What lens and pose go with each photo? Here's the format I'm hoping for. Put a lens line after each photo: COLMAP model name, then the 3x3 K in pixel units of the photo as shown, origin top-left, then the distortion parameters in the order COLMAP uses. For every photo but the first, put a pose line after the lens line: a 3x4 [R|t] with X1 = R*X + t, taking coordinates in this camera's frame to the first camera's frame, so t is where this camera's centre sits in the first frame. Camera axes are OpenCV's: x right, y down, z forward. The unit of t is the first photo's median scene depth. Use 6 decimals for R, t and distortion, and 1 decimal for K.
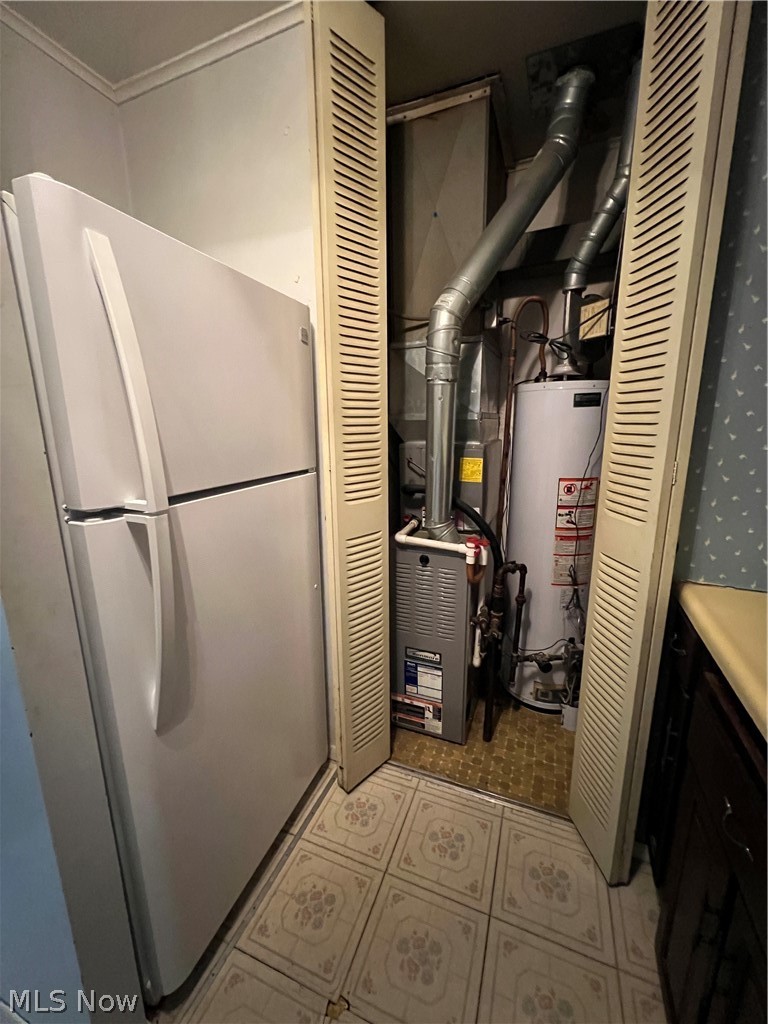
lens RADIAL K [[409.1, 0, 384.3], [0, 409.1, 509.8], [0, 0, 1]] dist [-0.005230, 0.000950]
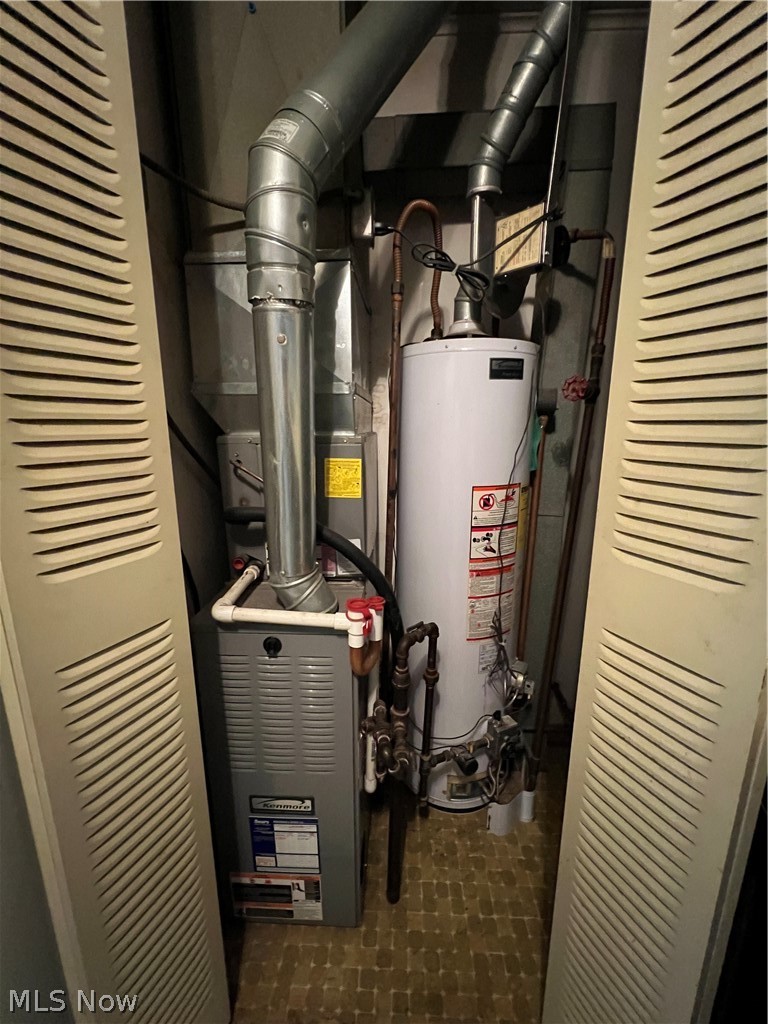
lens RADIAL K [[409.1, 0, 382.7], [0, 409.1, 510.9], [0, 0, 1]] dist [-0.005230, 0.000950]
pose [[0.939857, -0.061596, 0.335969, 0.061597], [0.062717, 0.998003, 0.007526, -0.050655], [-0.335761, 0.013997, 0.941843, 0.415155]]
